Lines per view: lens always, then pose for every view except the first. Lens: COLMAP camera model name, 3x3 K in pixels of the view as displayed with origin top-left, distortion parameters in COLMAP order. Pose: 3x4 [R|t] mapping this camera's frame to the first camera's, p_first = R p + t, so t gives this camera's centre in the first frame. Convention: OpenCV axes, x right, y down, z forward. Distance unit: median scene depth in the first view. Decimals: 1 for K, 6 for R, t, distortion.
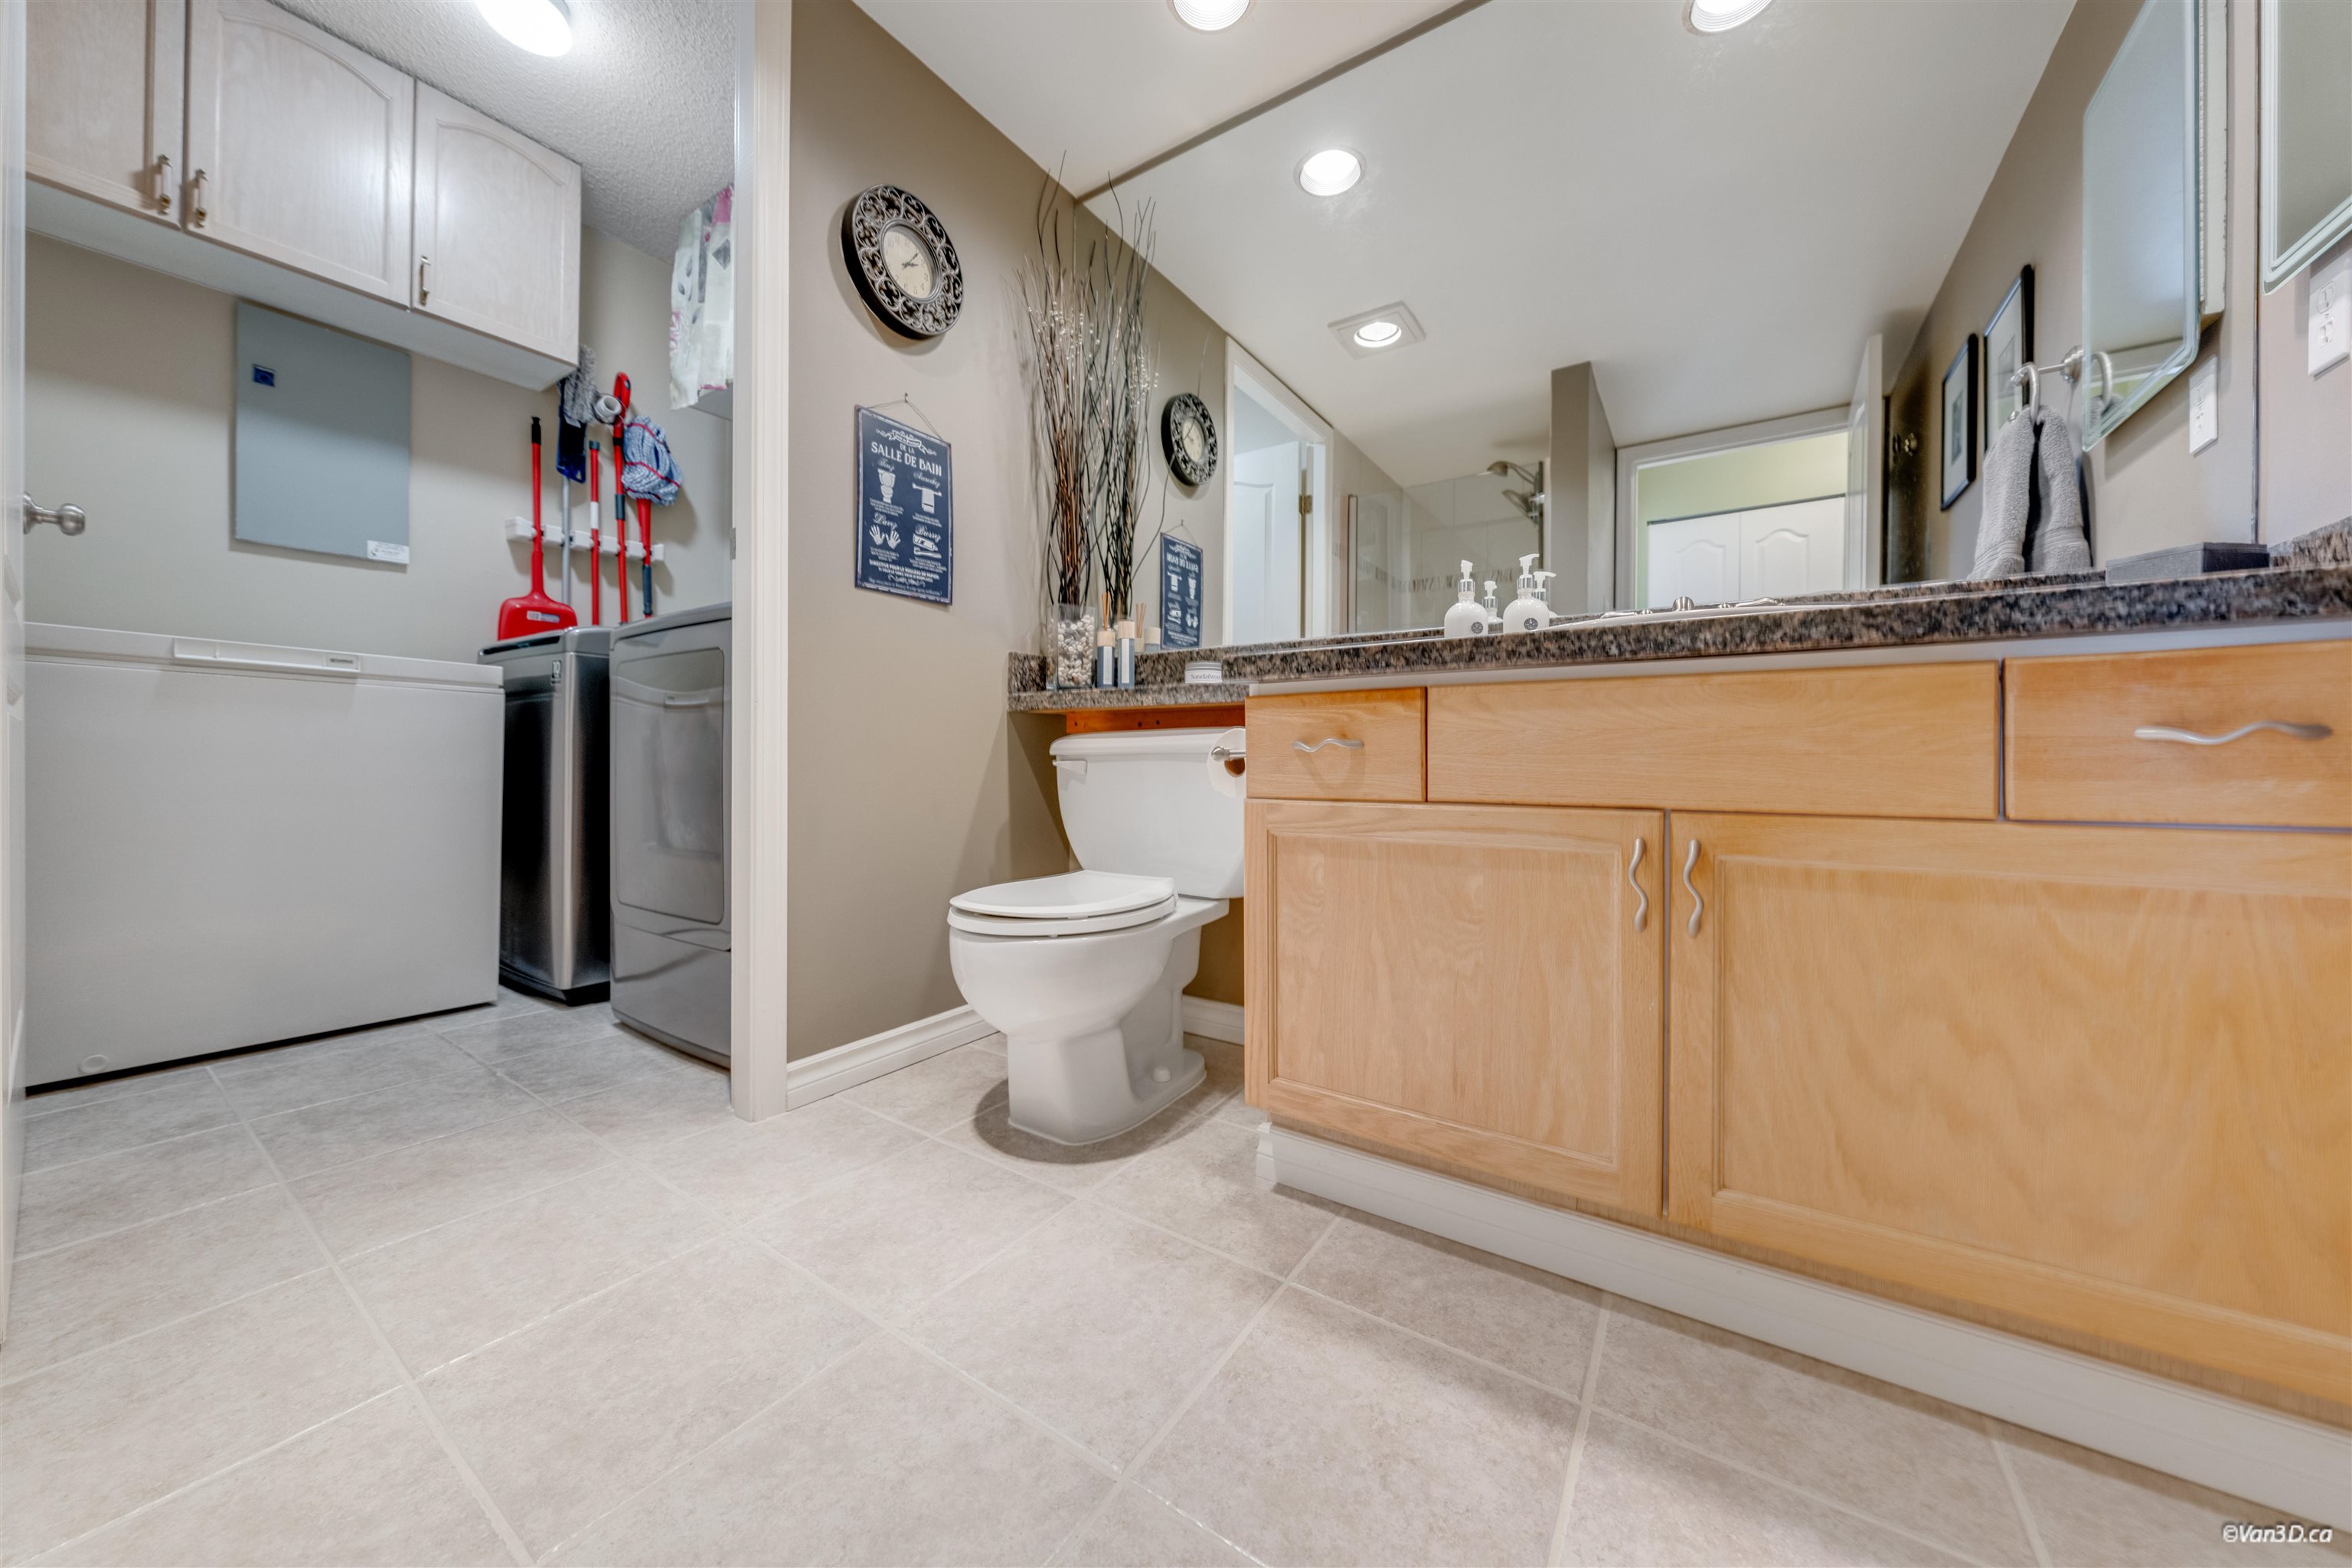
lens RADIAL K [[800.2, 0, 1169.2], [0, 800.2, 766.3], [0, 0, 1]] dist [-0.001876, 0.000086]
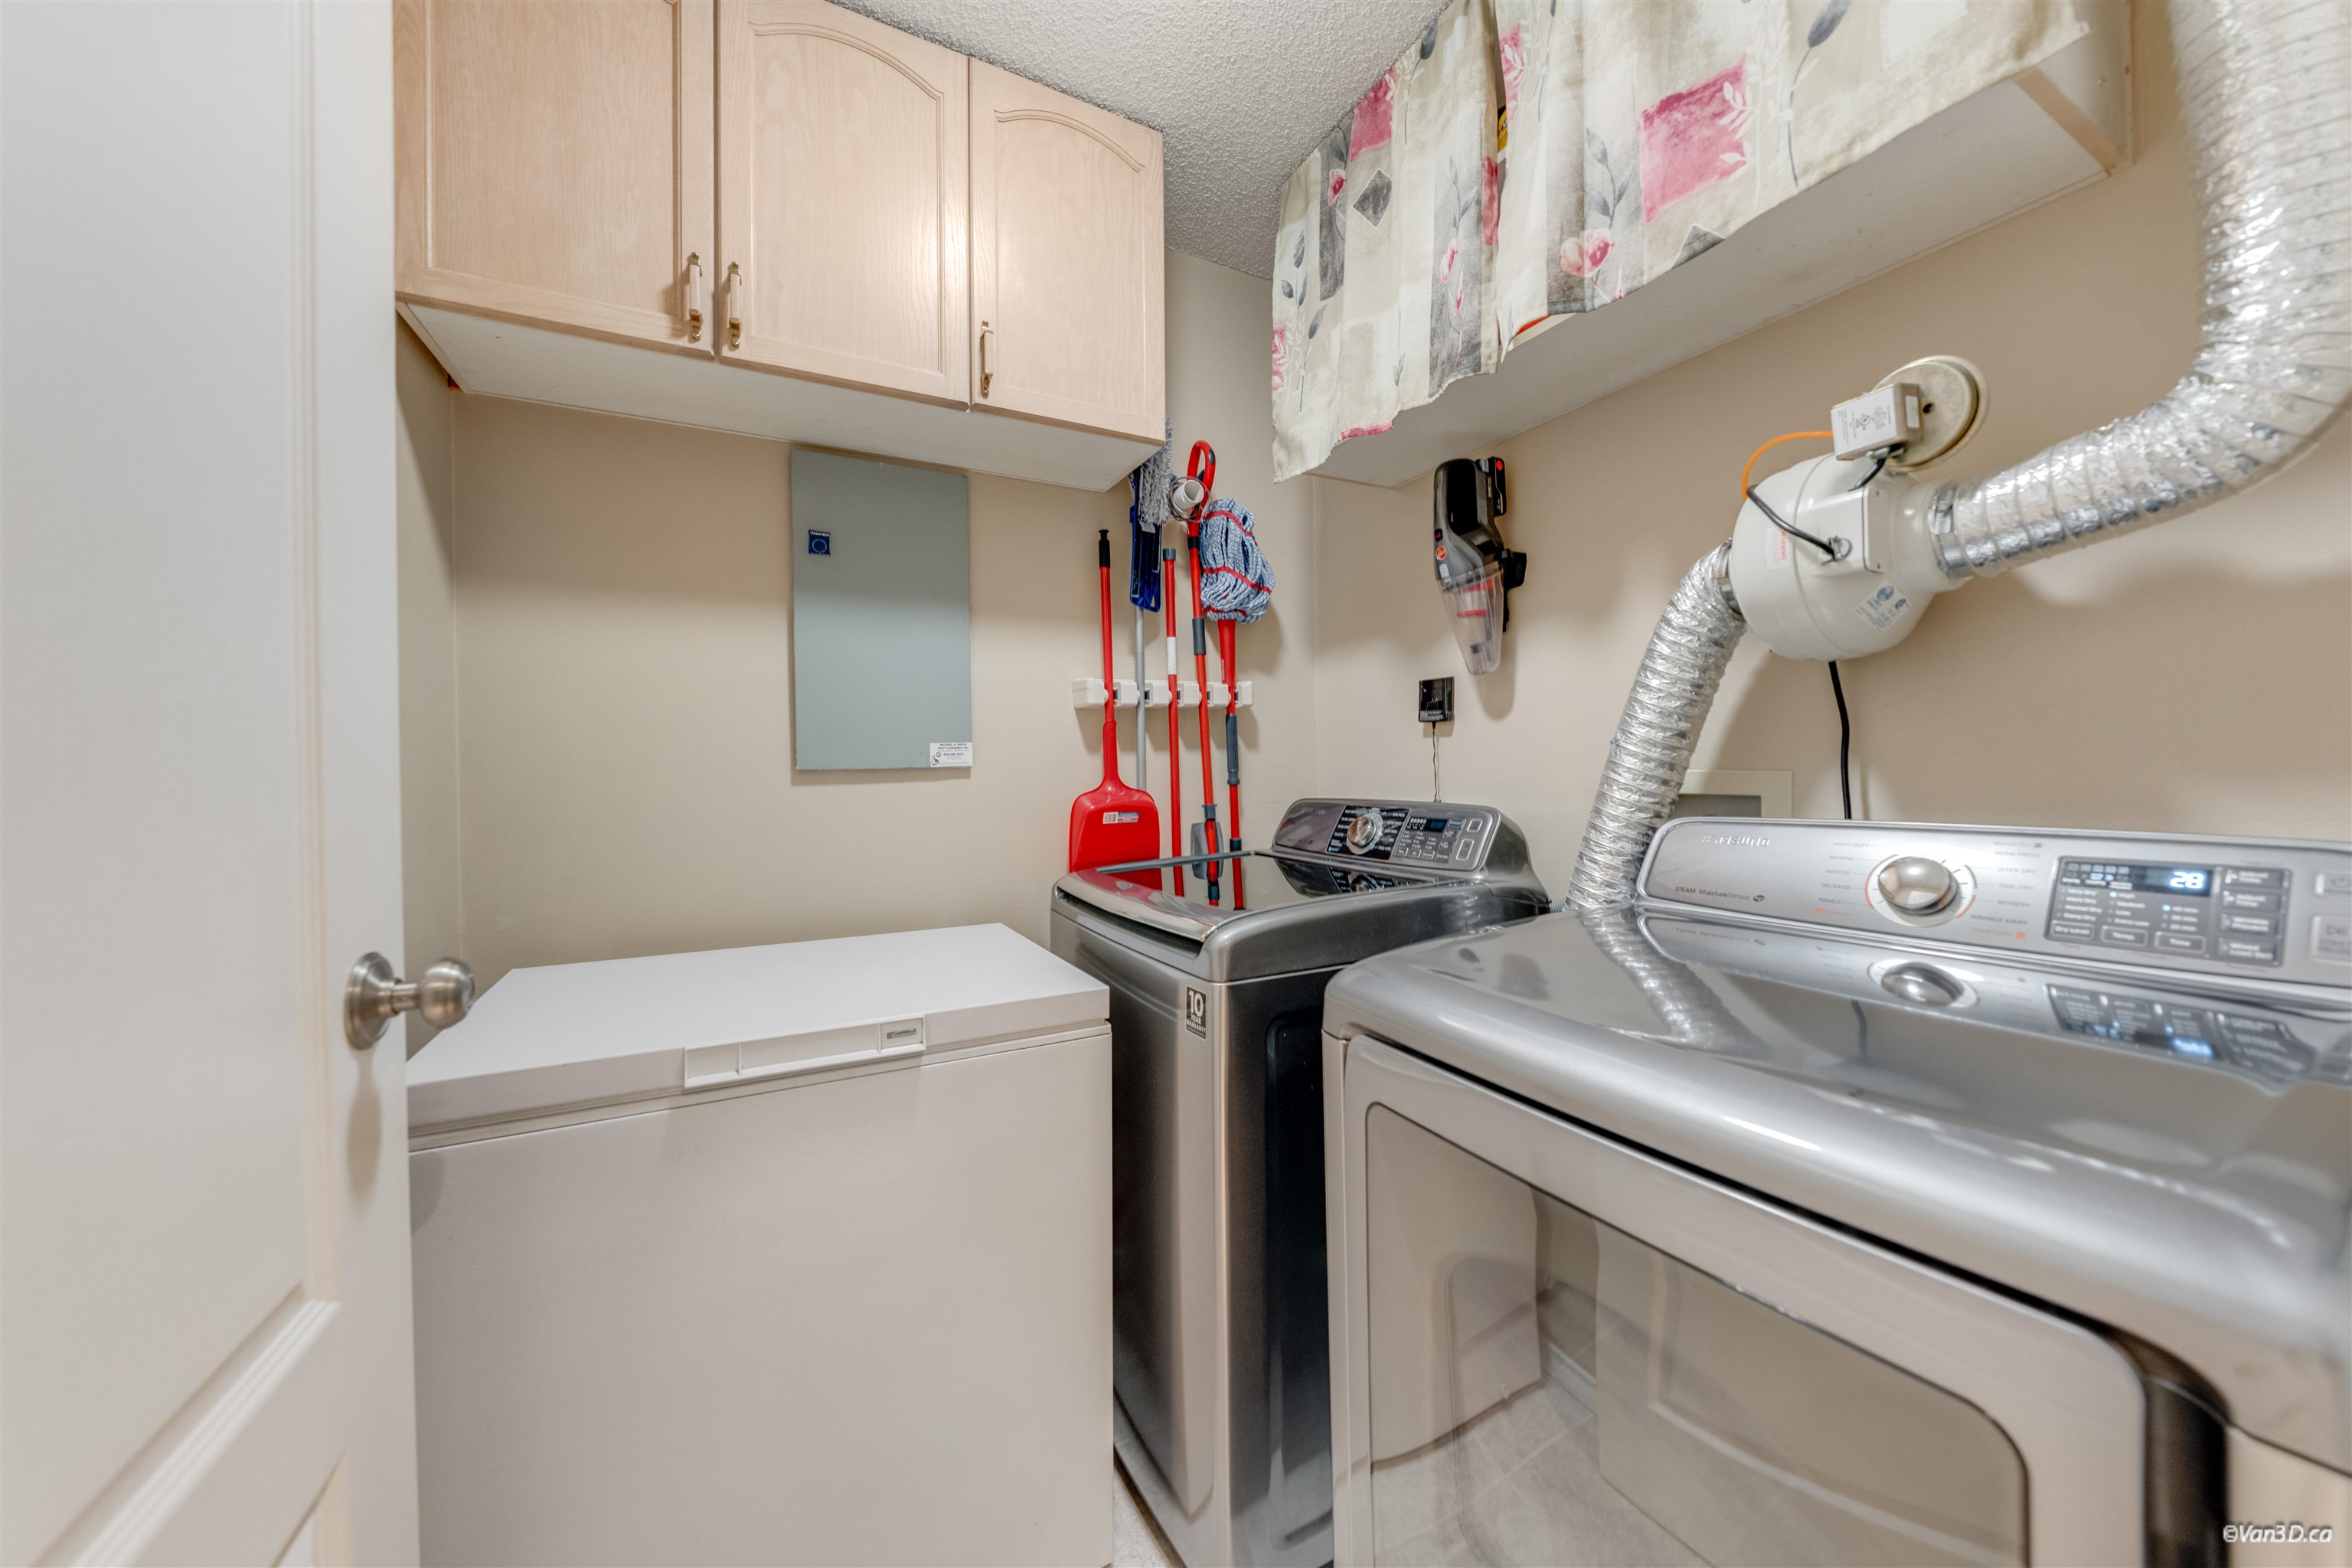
lens RADIAL K [[799.9, 0, 1186.6], [0, 799.9, 769.4], [0, 0, 1]] dist [0.000152, 0.000232]
pose [[0.888531, -0.023967, -0.458190, -0.436693], [0.022638, 0.999709, -0.008393, -0.232601], [0.458258, -0.002915, 0.888815, 0.434203]]
